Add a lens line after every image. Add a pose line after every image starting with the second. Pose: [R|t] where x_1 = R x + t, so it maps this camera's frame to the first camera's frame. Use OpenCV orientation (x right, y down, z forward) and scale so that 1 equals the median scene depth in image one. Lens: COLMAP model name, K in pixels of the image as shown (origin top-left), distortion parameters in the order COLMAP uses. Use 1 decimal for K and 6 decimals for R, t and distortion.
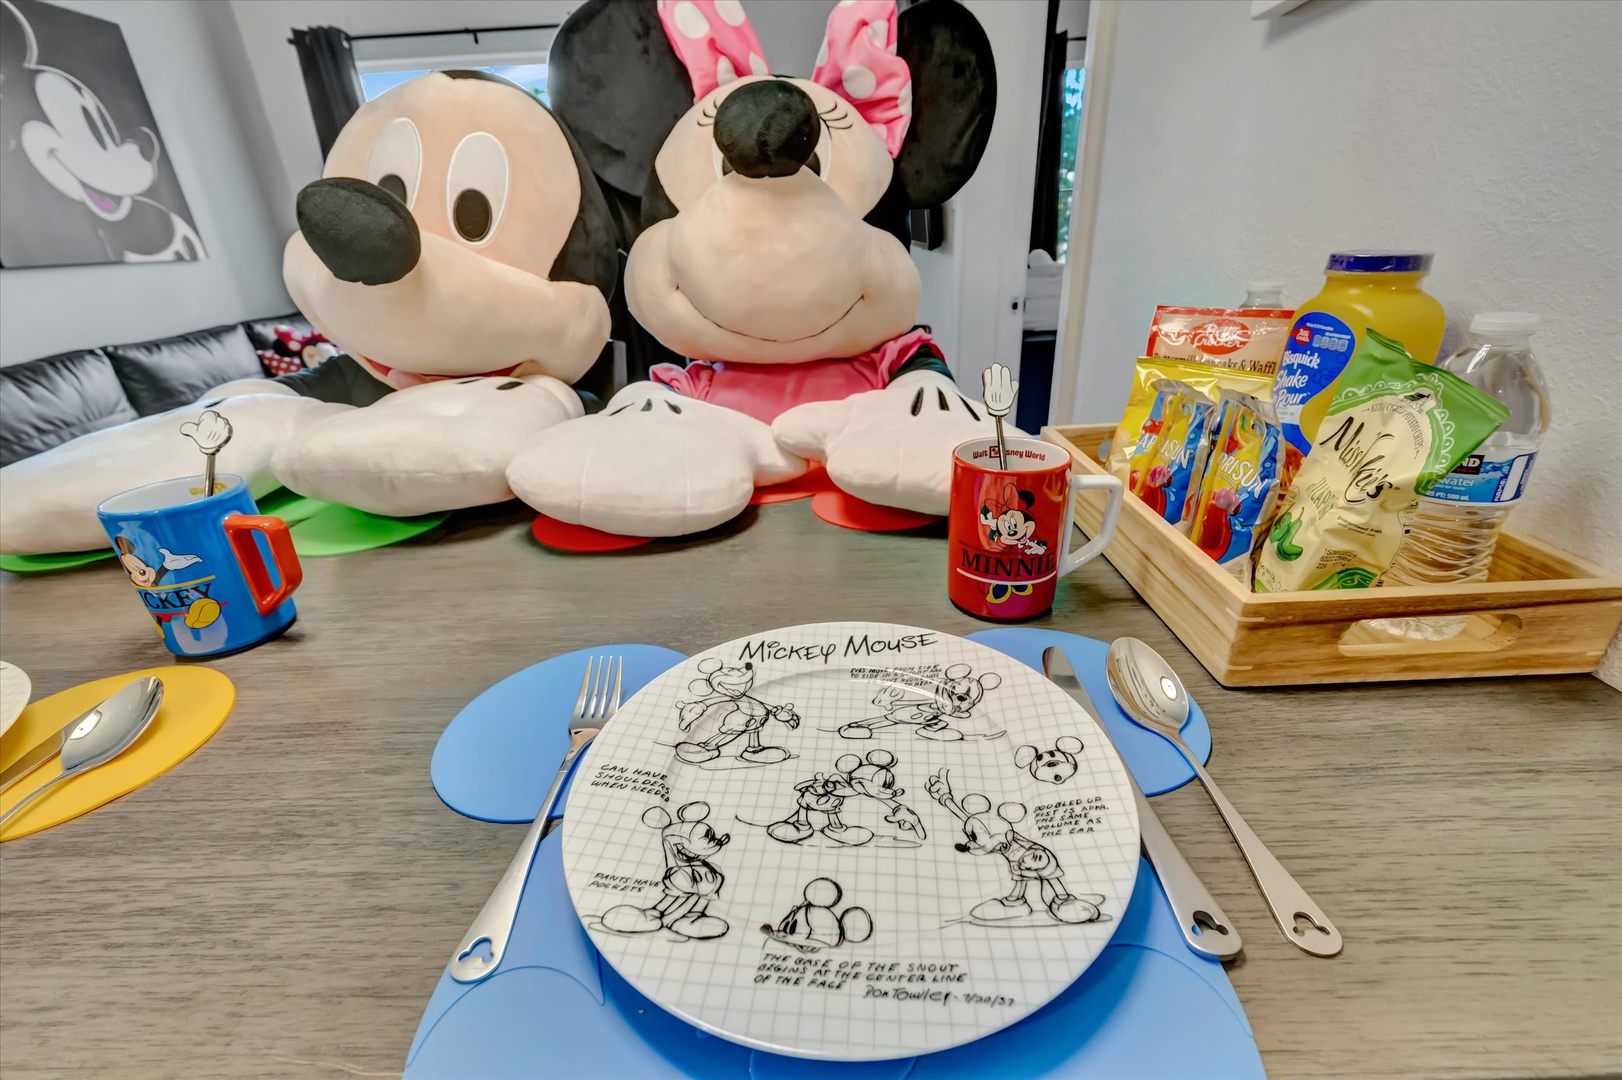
lens RADIAL K [[689.8, 0, 812.3], [0, 689.8, 544.1], [0, 0, 1]] dist [-0.000319, -0.000056]
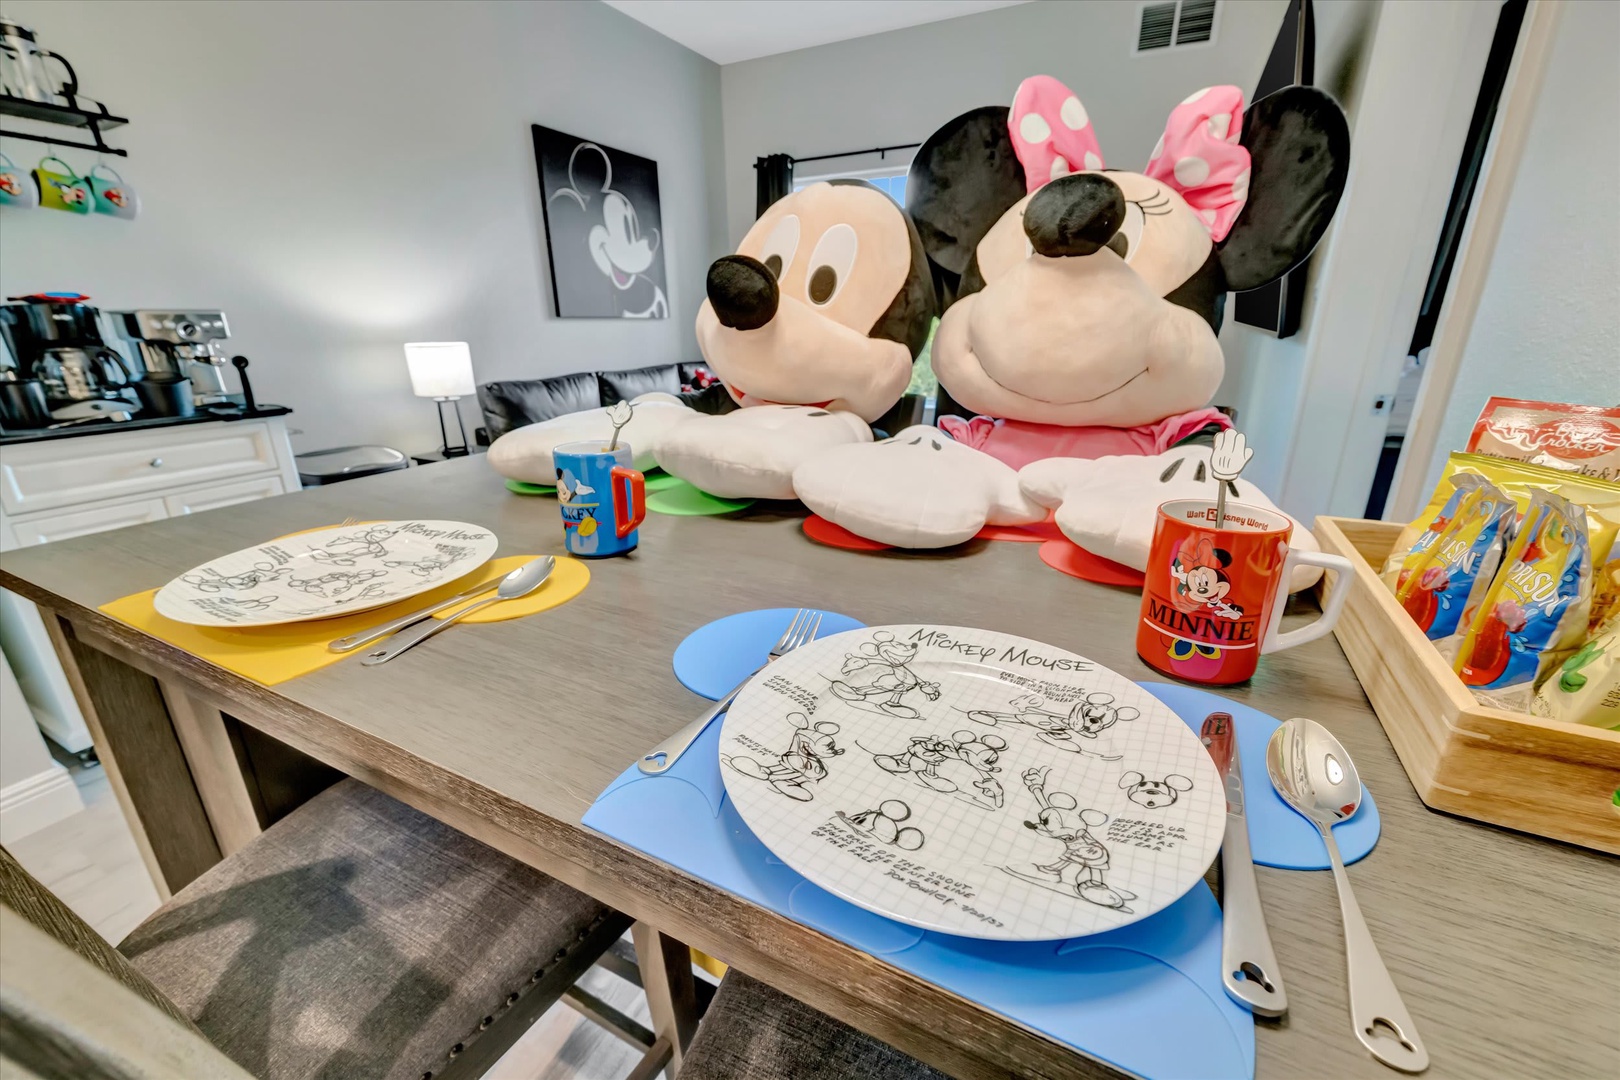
lens RADIAL K [[655.0, 0, 813.0], [0, 655.0, 539.8], [0, 0, 1]] dist [0.002193, -0.000824]
pose [[0.884746, 0.186085, -0.427313, 0.147403], [-0.225224, 0.973382, -0.042437, 0.064667], [0.408042, 0.133787, 0.903107, -0.079450]]
